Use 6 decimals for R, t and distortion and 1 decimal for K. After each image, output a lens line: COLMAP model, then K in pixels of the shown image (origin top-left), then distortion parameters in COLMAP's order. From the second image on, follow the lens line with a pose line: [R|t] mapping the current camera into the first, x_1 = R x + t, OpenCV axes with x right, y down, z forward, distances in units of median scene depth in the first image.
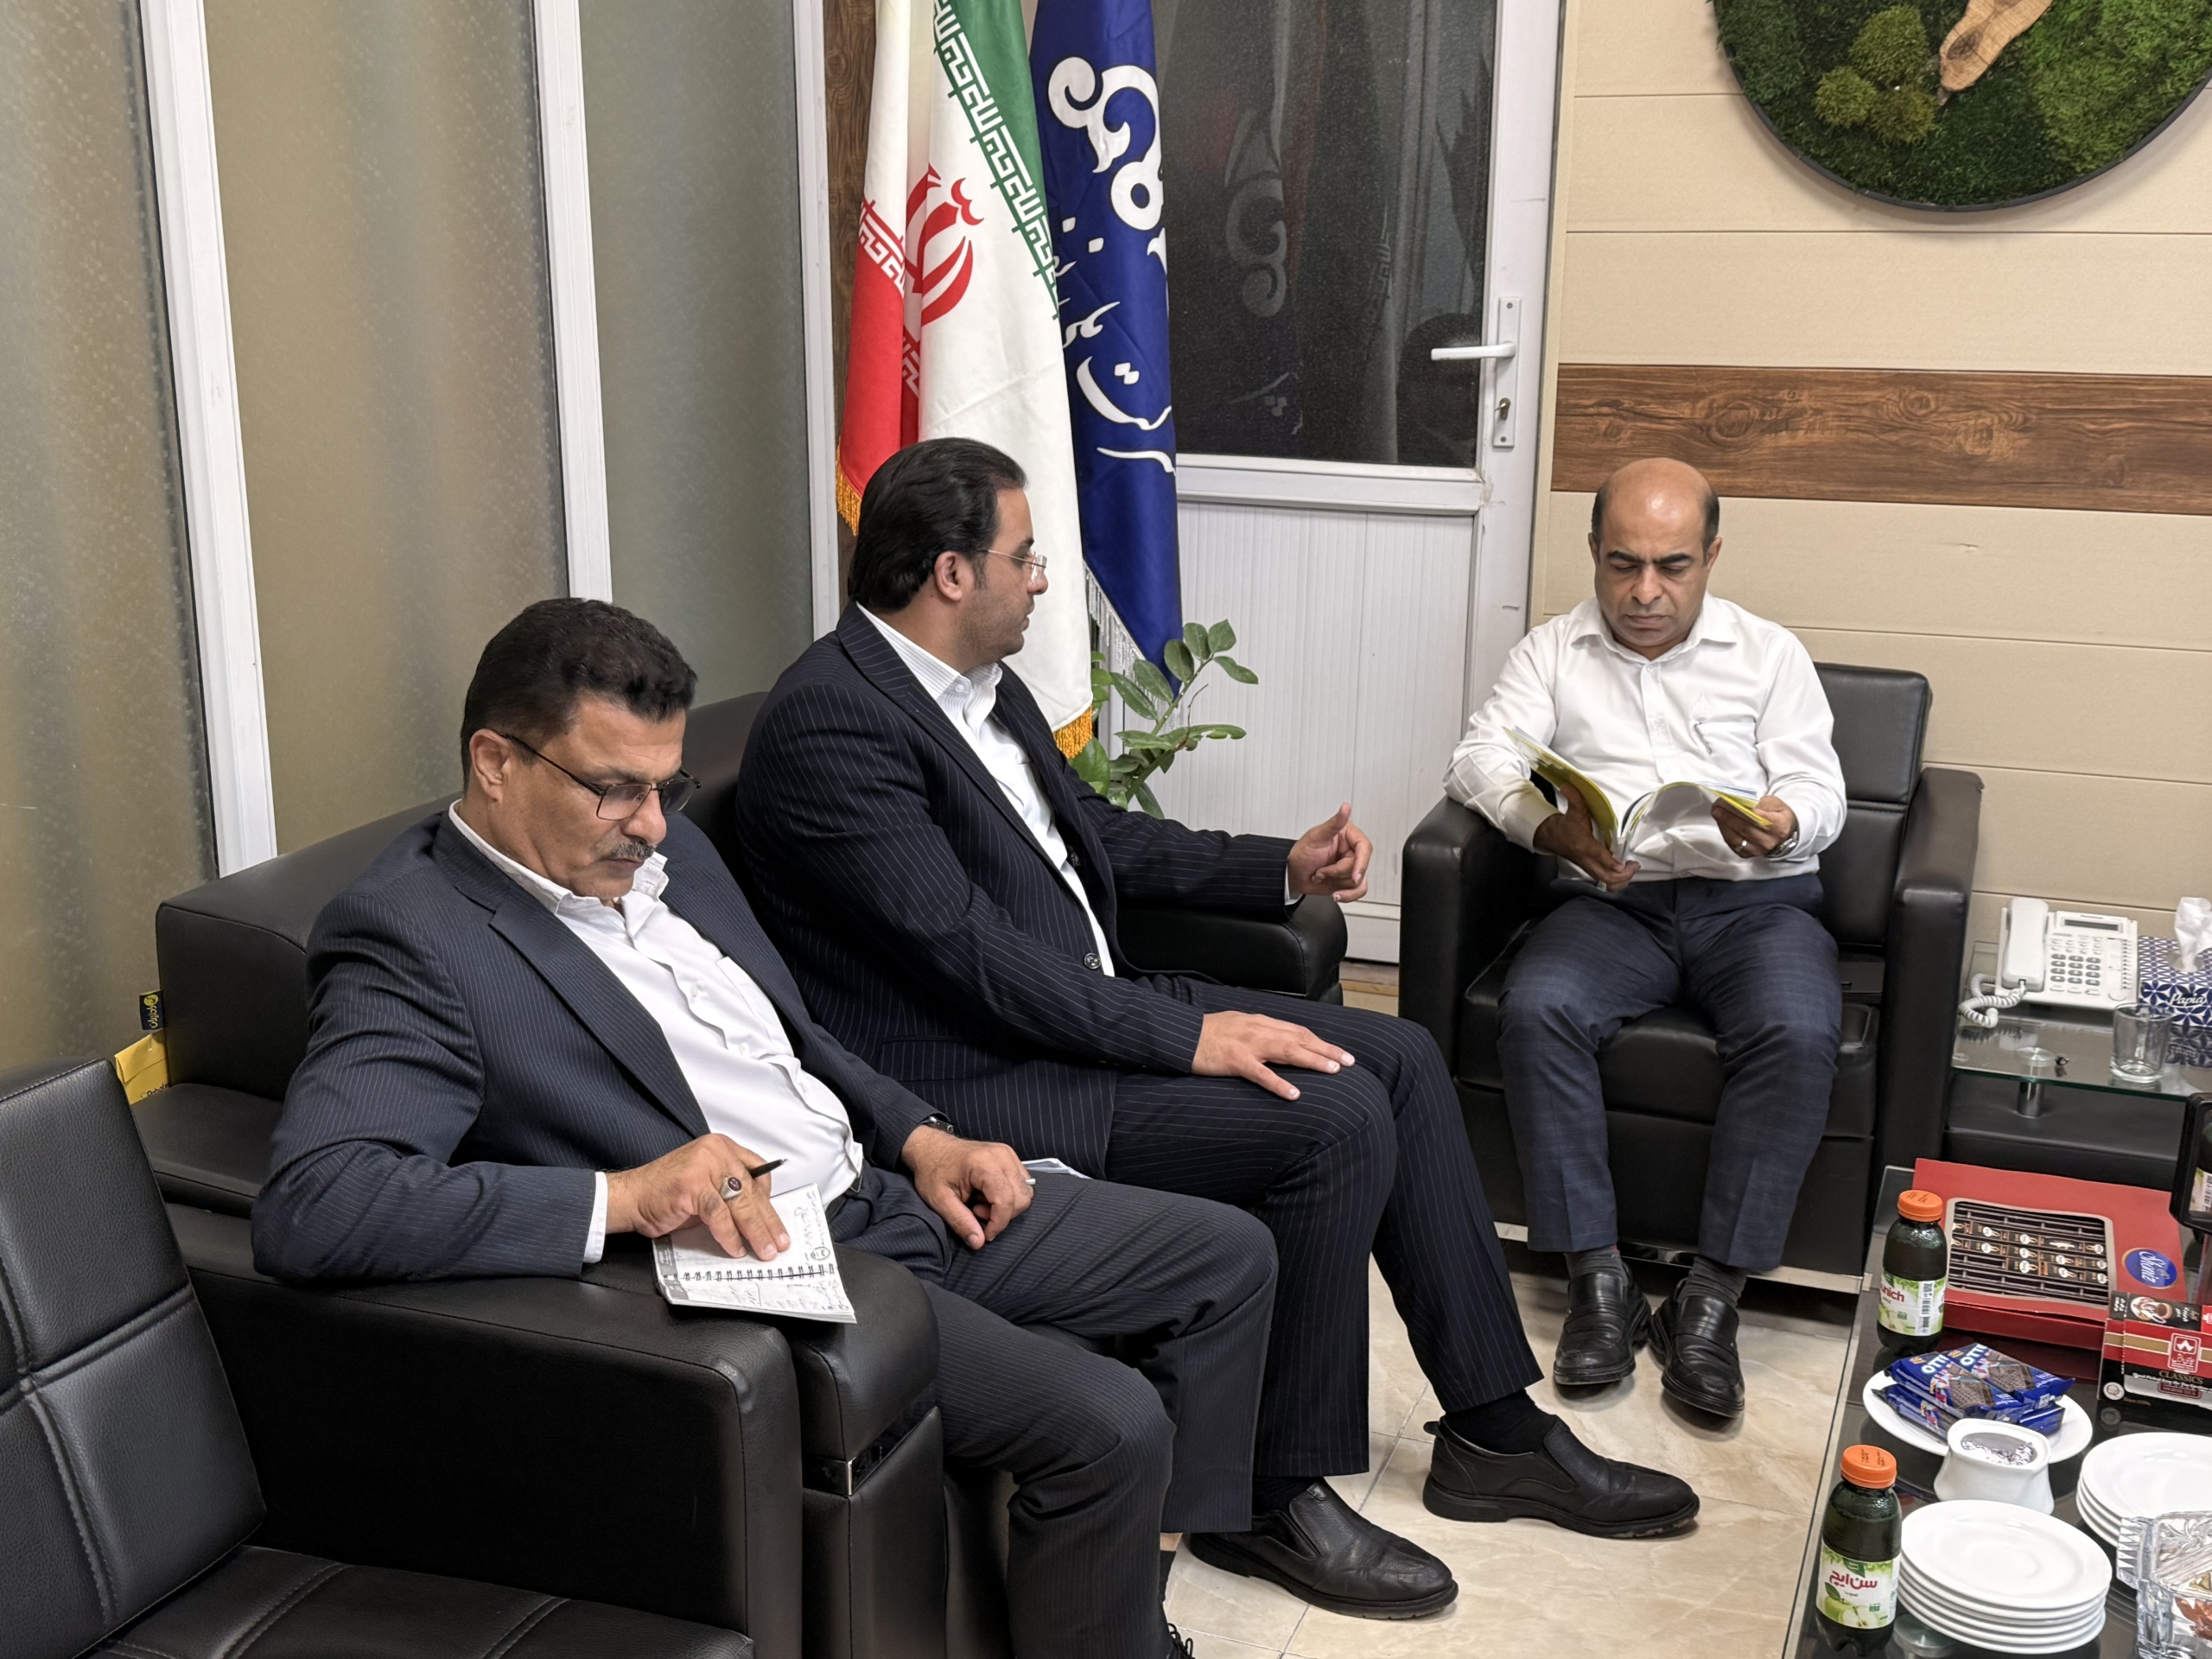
lens RADIAL K [[2499.6, 0, 1094.6], [0, 2499.6, 840.3], [0, 0, 1]] dist [0.079486, 0.000000]
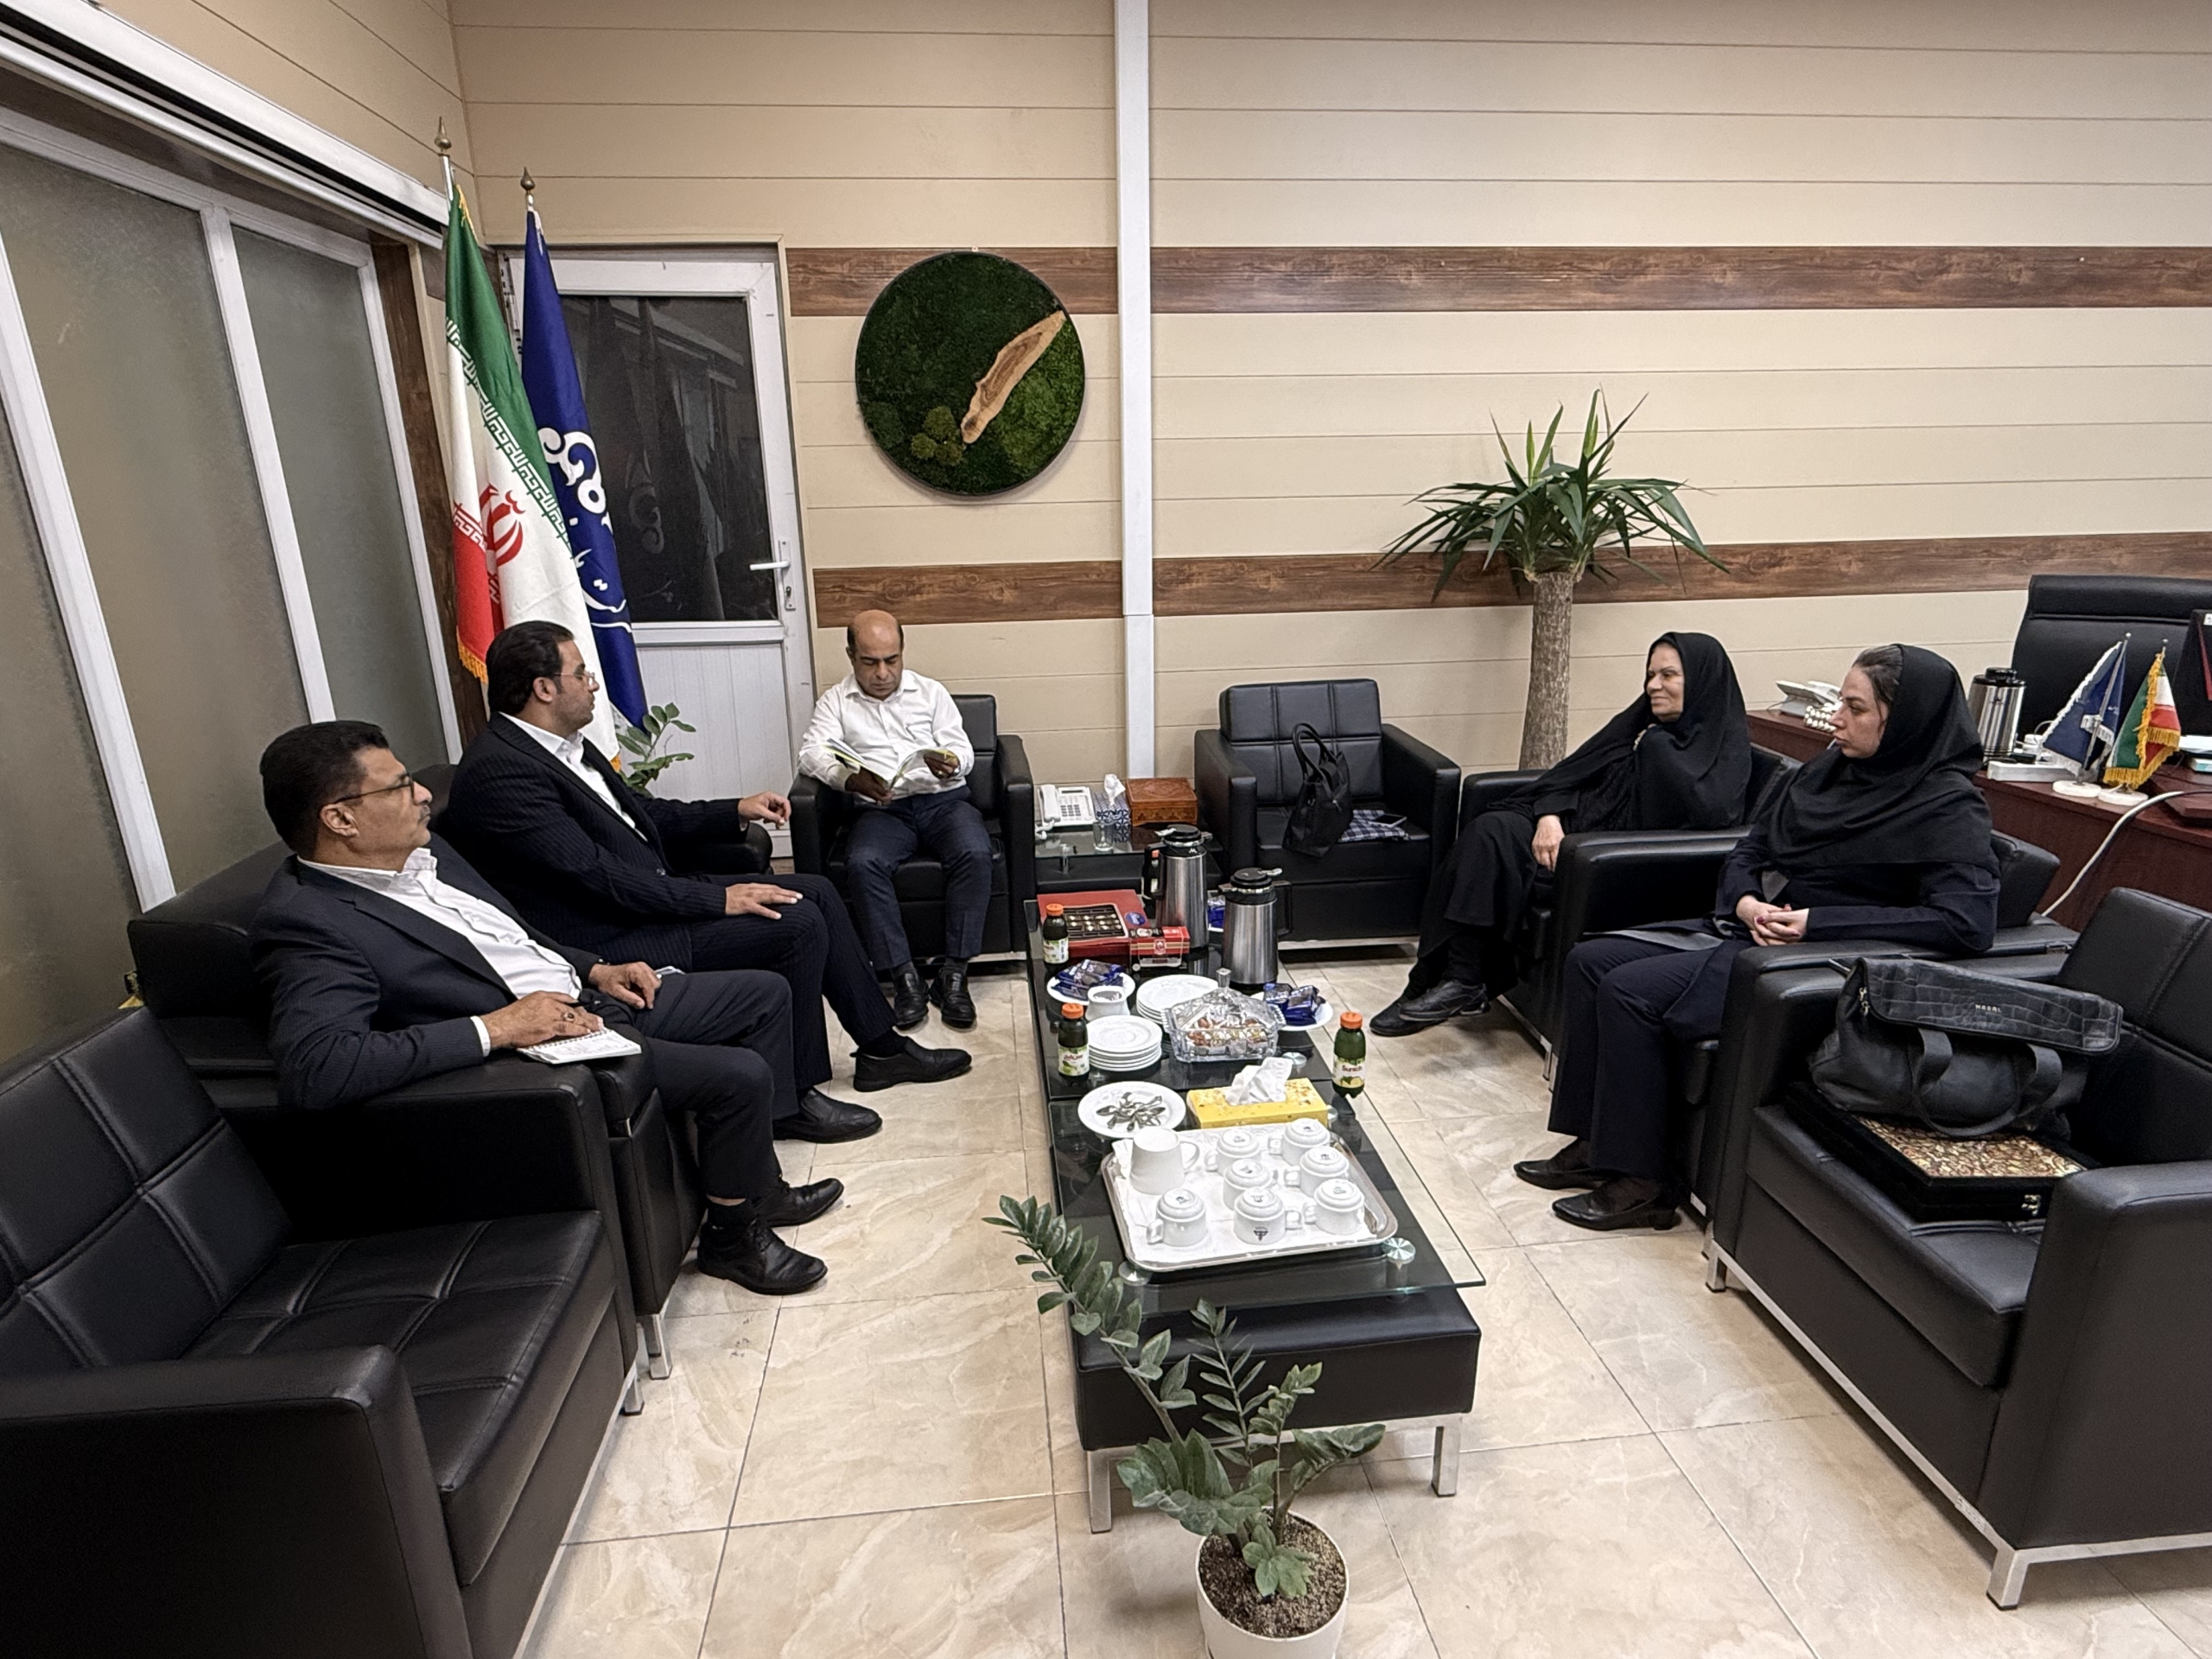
lens RADIAL K [[1179.4, 0, 1119.6], [0, 1179.4, 836.4], [0, 0, 1]] dist [-0.009237, 0.009839]
pose [[0.881272, -0.154531, 0.446631, -0.073792], [0.137064, 0.987987, 0.071388, 0.001247], [-0.452297, -0.001695, 0.891866, -0.024922]]
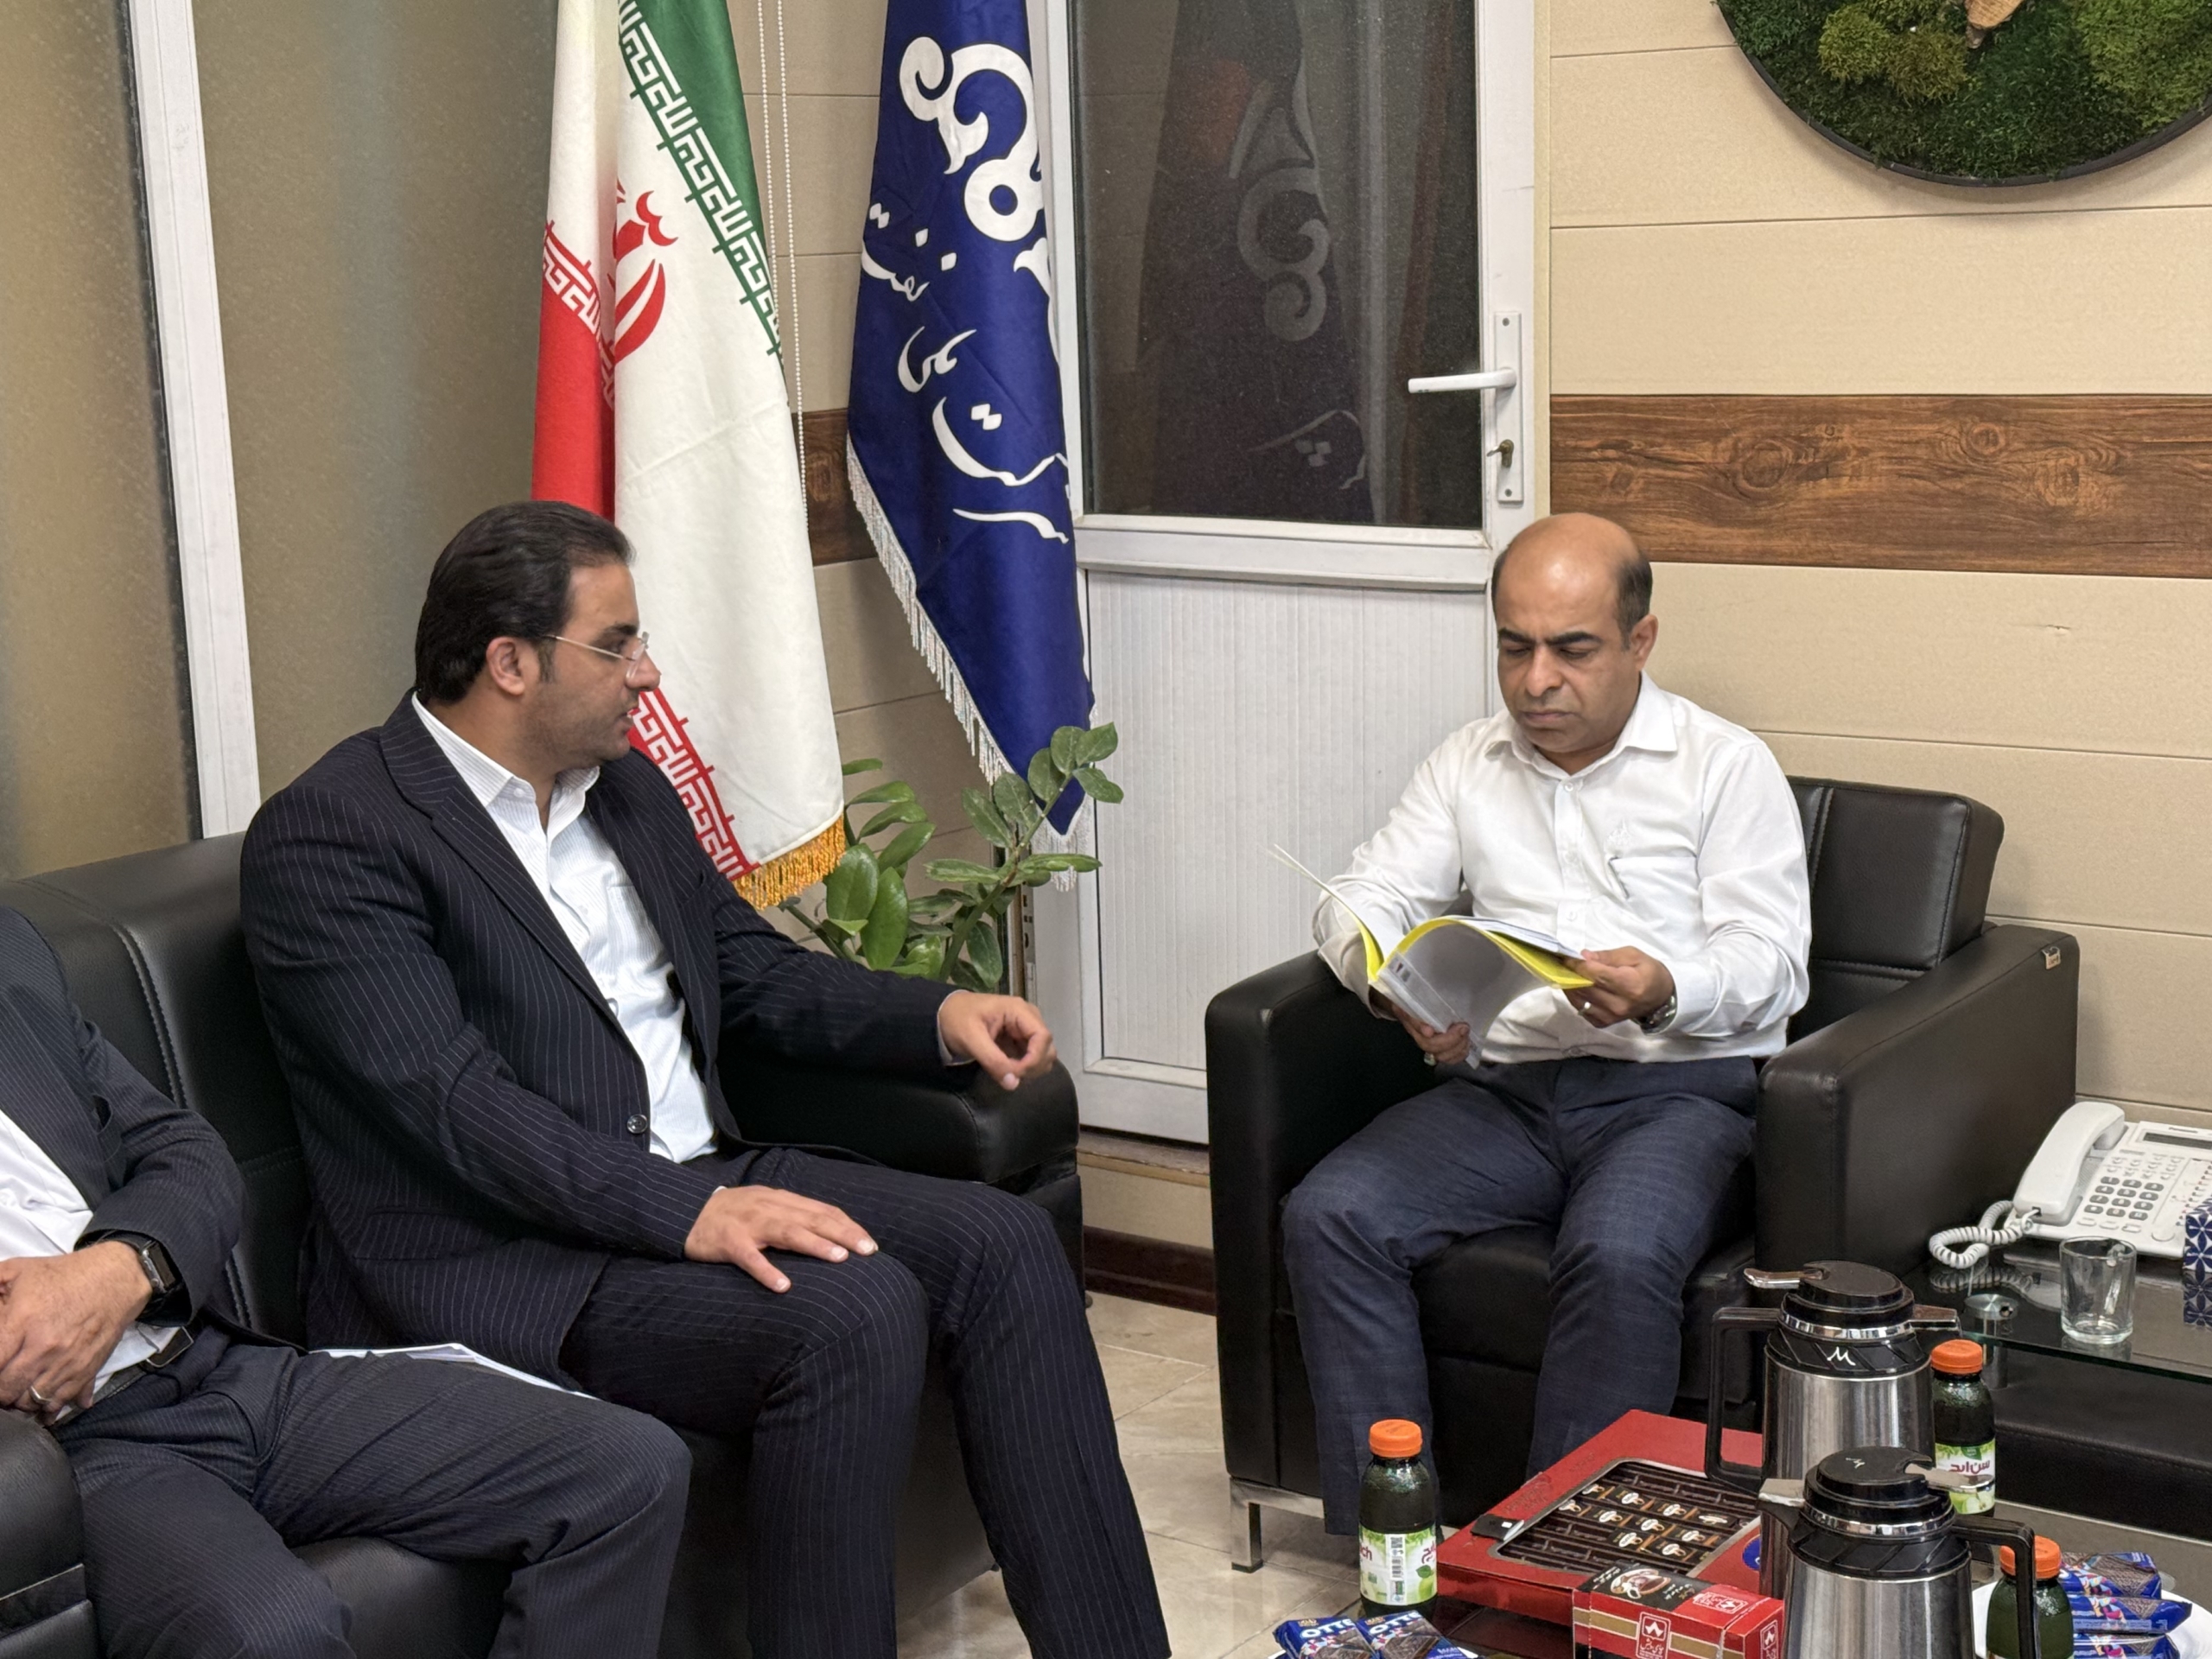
lens RADIAL K [[3490.2, 0, 1104.2], [0, 3490.2, 828.0], [0, 0, 1]] dist [0.121719, 0.000000]
pose [[0.969193, 0.009086, -0.246133, 0.330762], [-0.026114, 0.997477, -0.066008, 0.018055], [0.244913, 0.070402, 0.966986, -0.066316]]
